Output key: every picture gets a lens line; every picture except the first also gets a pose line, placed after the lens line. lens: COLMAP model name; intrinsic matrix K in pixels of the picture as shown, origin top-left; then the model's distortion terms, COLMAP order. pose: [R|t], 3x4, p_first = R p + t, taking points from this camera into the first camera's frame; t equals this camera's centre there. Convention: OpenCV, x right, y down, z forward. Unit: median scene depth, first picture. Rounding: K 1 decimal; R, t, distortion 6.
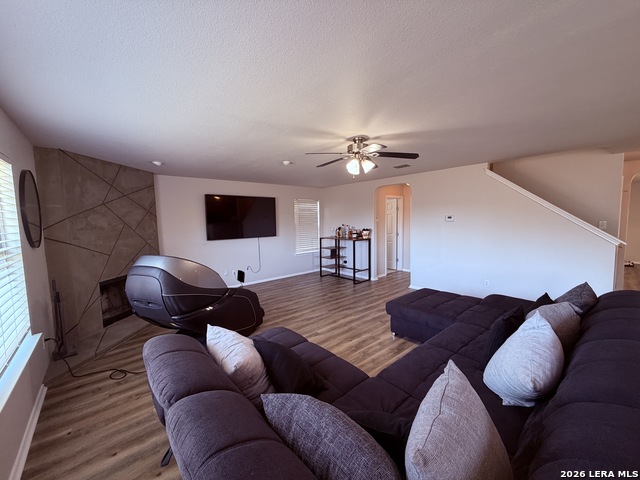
lens RADIAL K [[256.6, 0, 317.6], [0, 256.6, 240.2], [0, 0, 1]] dist [-0.000937, -0.000378]
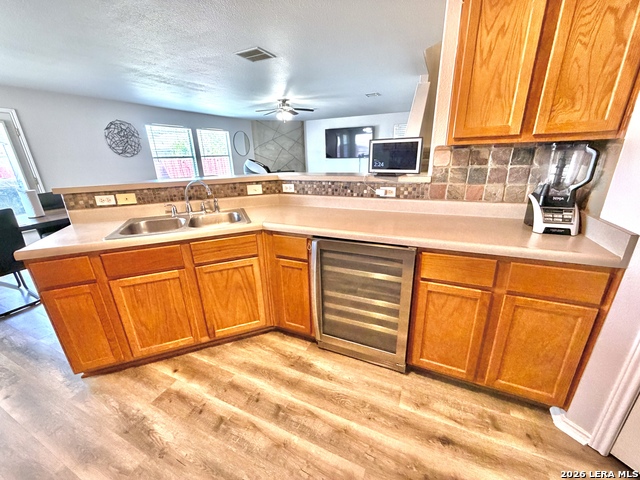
lens RADIAL K [[256.6, 0, 317.6], [0, 256.6, 240.2], [0, 0, 1]] dist [-0.000937, -0.000378]
pose [[0.430912, 0.300628, -0.850845, 1.028973], [-0.053805, 0.949758, 0.308327, -0.003580], [0.900789, -0.087082, 0.425437, 0.148007]]
